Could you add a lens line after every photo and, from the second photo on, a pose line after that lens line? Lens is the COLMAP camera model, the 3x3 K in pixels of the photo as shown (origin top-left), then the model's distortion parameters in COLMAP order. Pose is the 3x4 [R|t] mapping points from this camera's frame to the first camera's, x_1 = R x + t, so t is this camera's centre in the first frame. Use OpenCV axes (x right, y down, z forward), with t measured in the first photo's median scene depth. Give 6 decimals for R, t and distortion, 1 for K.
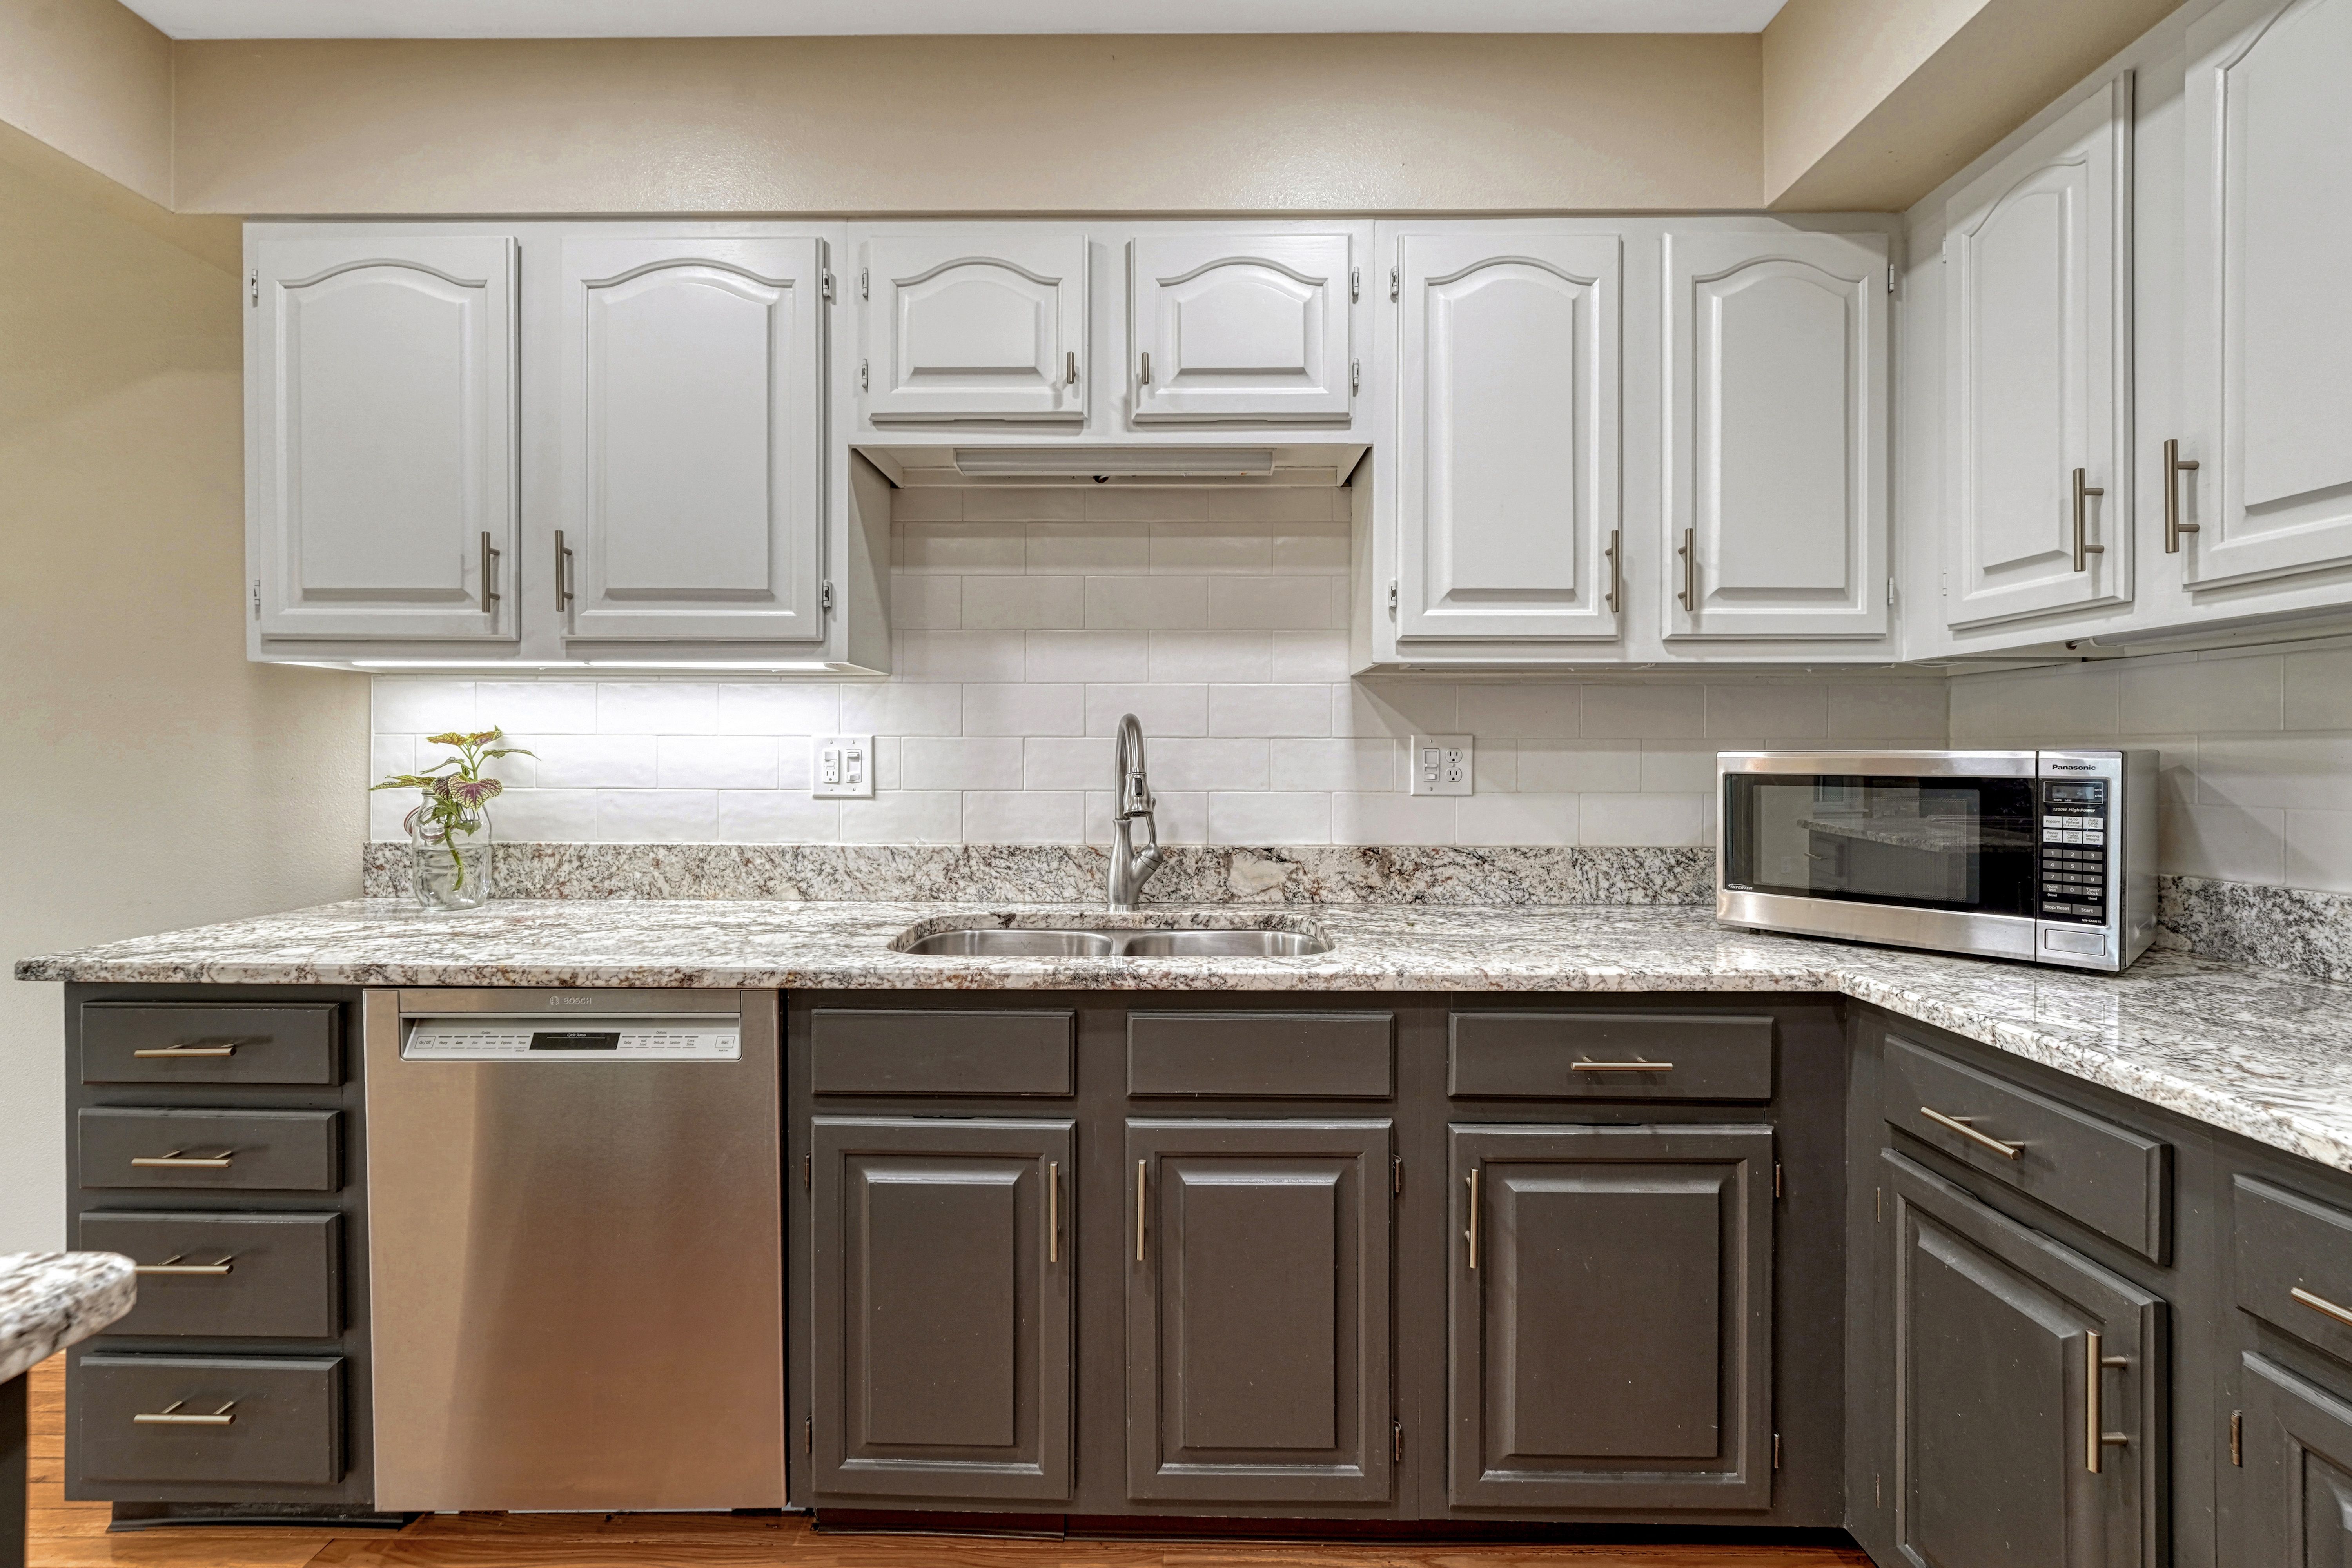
lens RADIAL K [[1020.5, 0, 1169.9], [0, 1020.5, 754.9], [0, 0, 1]] dist [-0.004549, 0.000711]
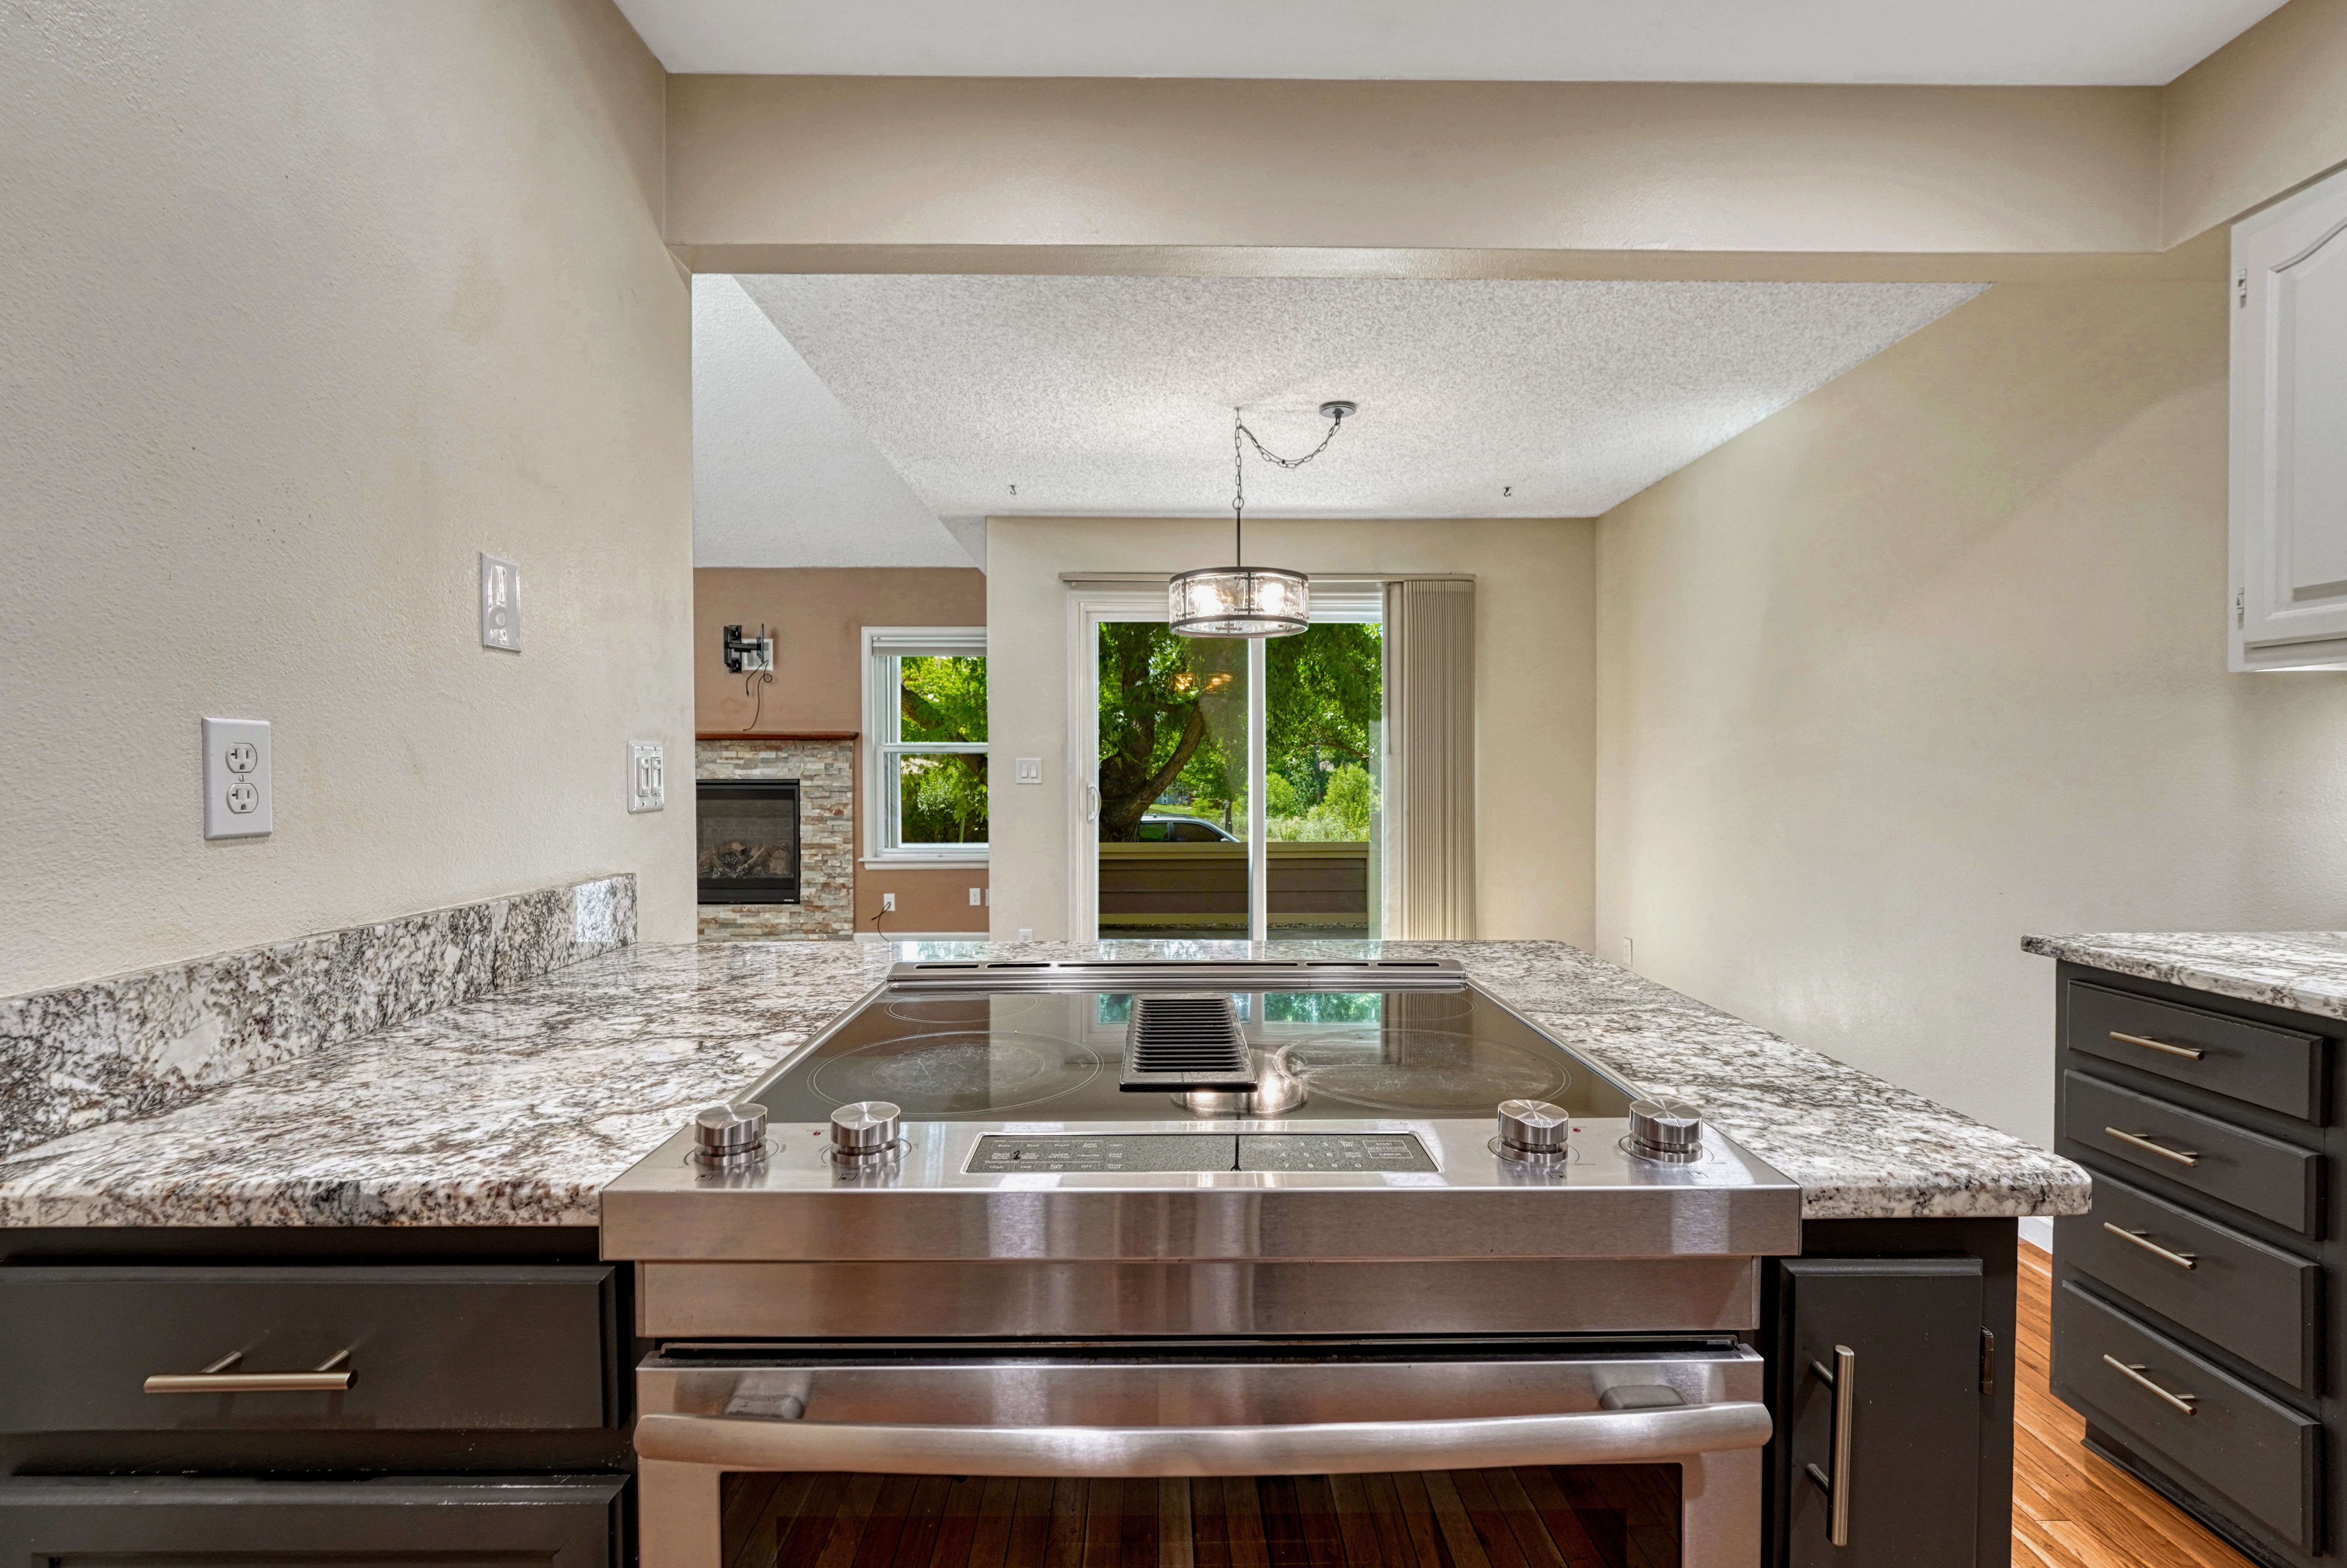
lens RADIAL K [[1020.6, 0, 1166.0], [0, 1020.6, 793.7], [0, 0, 1]] dist [-0.010717, 0.002953]
pose [[0.017137, 0.022978, -0.999589, 0.064740], [0.004187, 0.999725, 0.023053, -0.001204], [0.999844, -0.004581, 0.017036, -0.052249]]
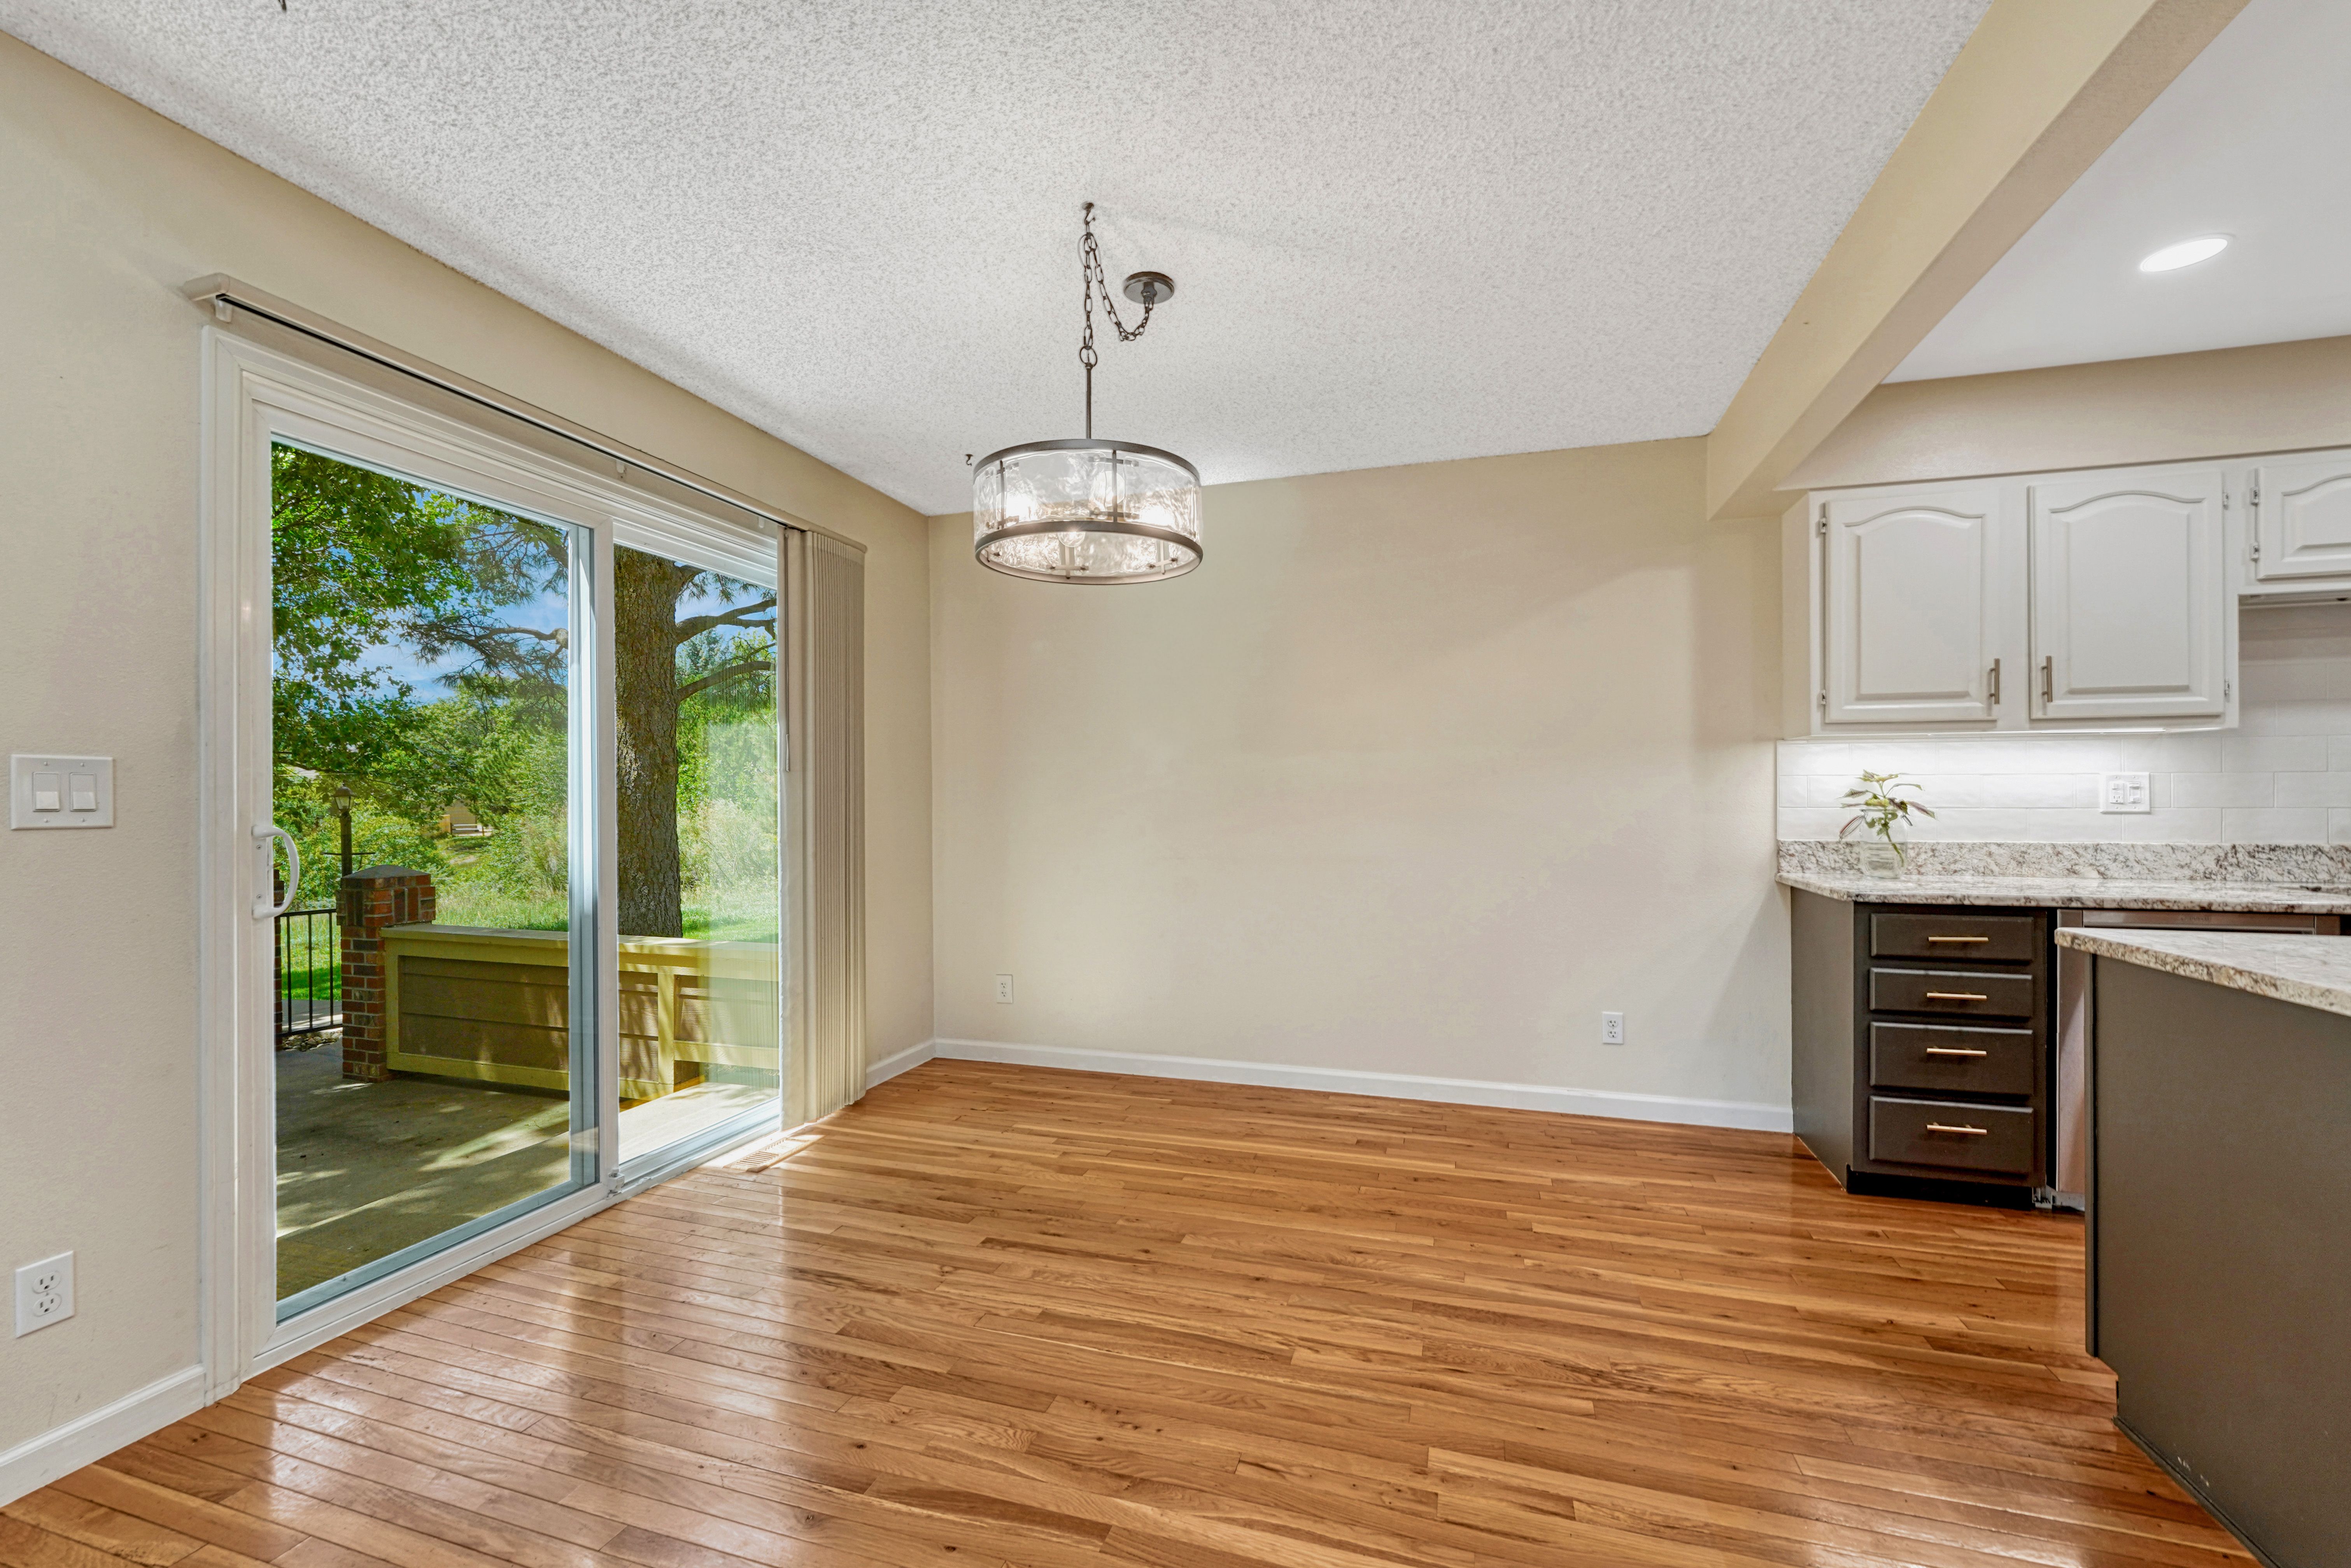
lens RADIAL K [[974.1, 0, 1166.2], [0, 974.1, 791.6], [0, 0, 1]] dist [-0.008995, 0.000428]
pose [[0.957615, -0.007195, -0.287960, -1.555465], [0.005730, 0.999966, -0.005932, 0.011233], [0.287993, 0.004031, 0.957624, -0.997084]]
